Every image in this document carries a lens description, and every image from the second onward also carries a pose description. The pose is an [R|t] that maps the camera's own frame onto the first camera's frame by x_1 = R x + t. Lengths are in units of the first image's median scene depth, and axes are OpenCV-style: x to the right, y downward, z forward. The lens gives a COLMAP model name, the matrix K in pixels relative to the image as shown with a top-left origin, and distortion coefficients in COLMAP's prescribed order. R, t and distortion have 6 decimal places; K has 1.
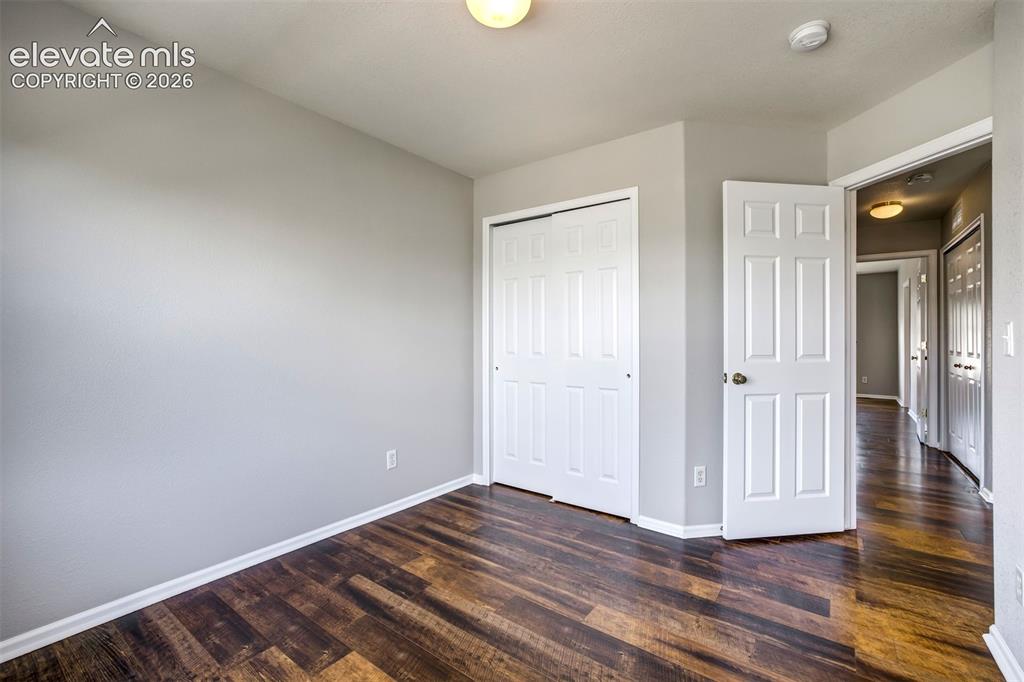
lens RADIAL K [[443.7, 0, 505.5], [0, 443.7, 341.5], [0, 0, 1]] dist [0.003678, 0.001475]
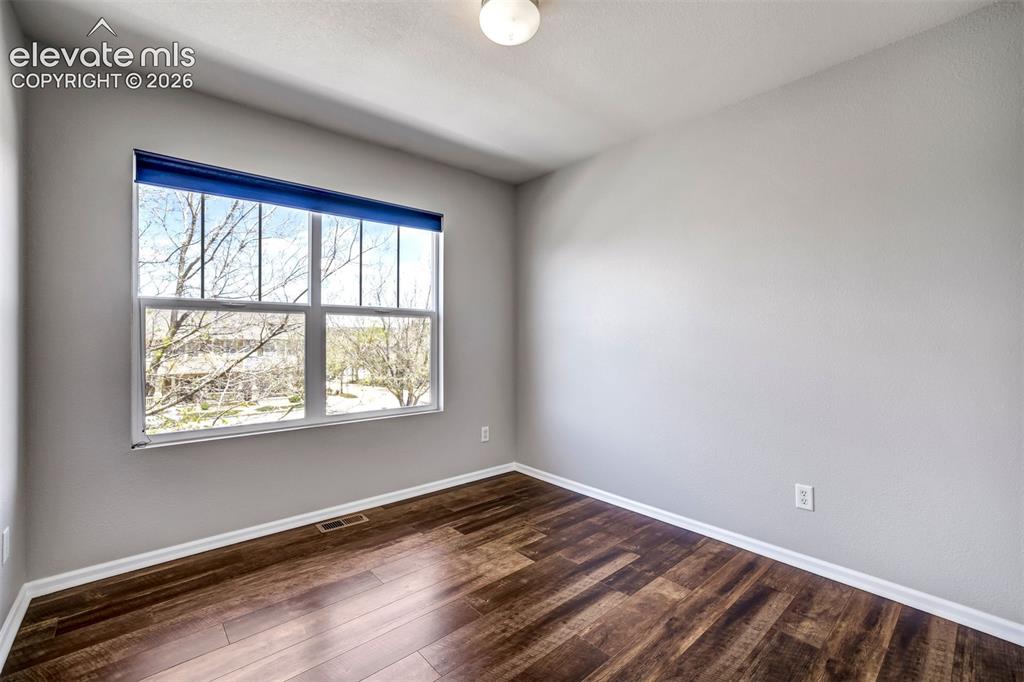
lens RADIAL K [[443.7, 0, 510.6], [0, 443.7, 335.9], [0, 0, 1]] dist [0.003678, 0.001475]
pose [[-0.193575, -0.012134, -0.981010, 0.752018], [-0.005442, 0.999921, -0.011295, 0.013936], [0.981070, 0.003152, -0.193626, 0.879341]]
